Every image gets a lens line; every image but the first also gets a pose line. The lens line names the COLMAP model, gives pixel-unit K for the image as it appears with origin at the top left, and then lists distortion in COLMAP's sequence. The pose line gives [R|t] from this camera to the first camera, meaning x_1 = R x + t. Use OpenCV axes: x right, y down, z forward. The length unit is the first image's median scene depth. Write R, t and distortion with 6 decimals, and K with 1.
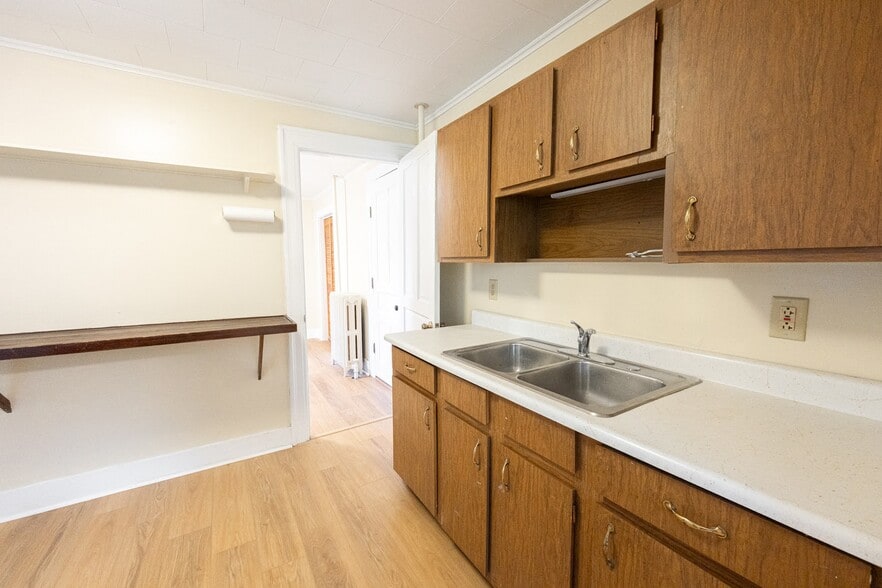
lens RADIAL K [[365.3, 0, 435.5], [0, 365.3, 293.0], [0, 0, 1]] dist [-0.000279, -0.000486]
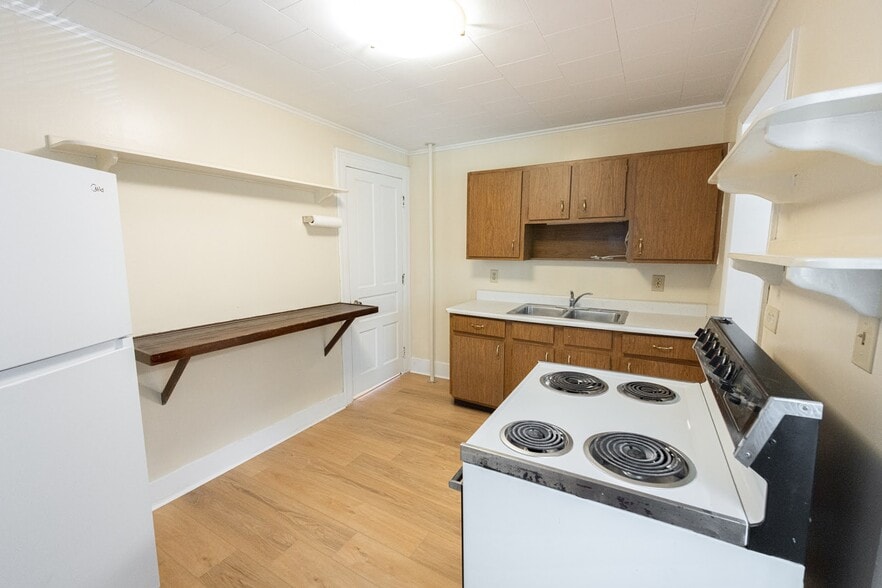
lens RADIAL K [[365.3, 0, 433.5], [0, 365.3, 295.8], [0, 0, 1]] dist [-0.000279, -0.000486]
pose [[0.883182, -0.057239, 0.465525, -0.909000], [0.036351, 0.997893, 0.053733, -0.022569], [-0.467620, -0.030534, 0.883402, -0.307731]]
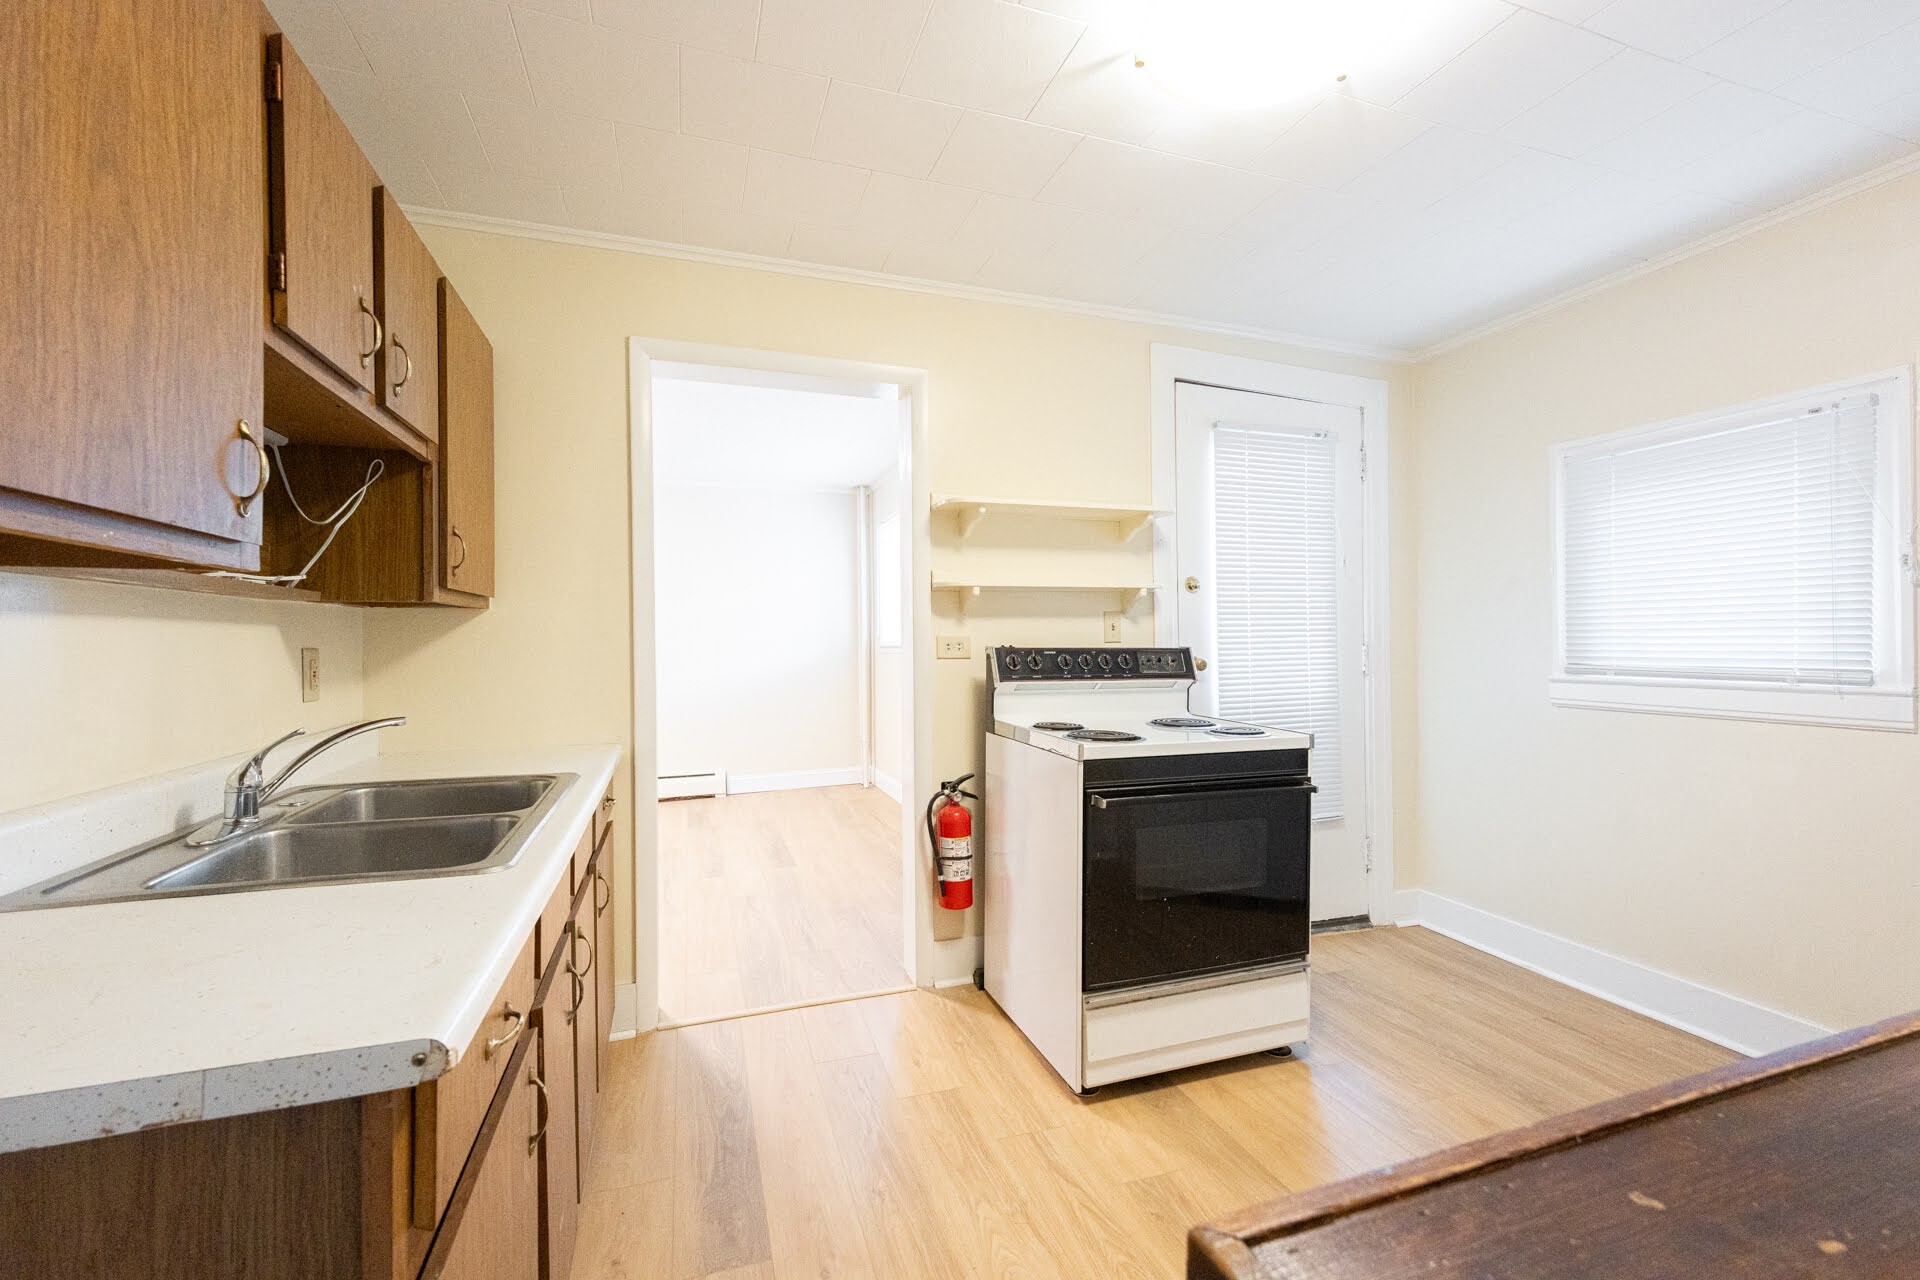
lens RADIAL K [[795.2, 0, 960.1], [0, 795.2, 634.9], [0, 0, 1]] dist [-0.000279, -0.000486]
pose [[-0.981516, 0.015455, 0.190753, -0.403810], [0.030669, 0.996554, 0.077065, -0.057678], [-0.188904, 0.081491, -0.978608, 1.289229]]
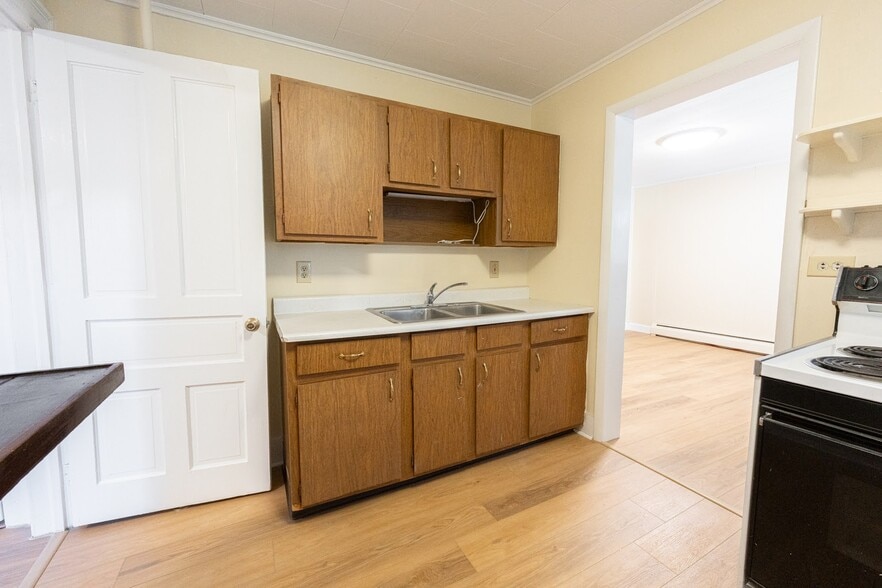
lens RADIAL K [[365.3, 0, 440.7], [0, 365.3, 293.6], [0, 0, 1]] dist [-0.000279, -0.000486]
pose [[0.050604, -0.084476, 0.995140, -0.862477], [0.084217, 0.993228, 0.080032, 0.000295], [-0.995162, 0.079757, 0.057376, 0.664746]]
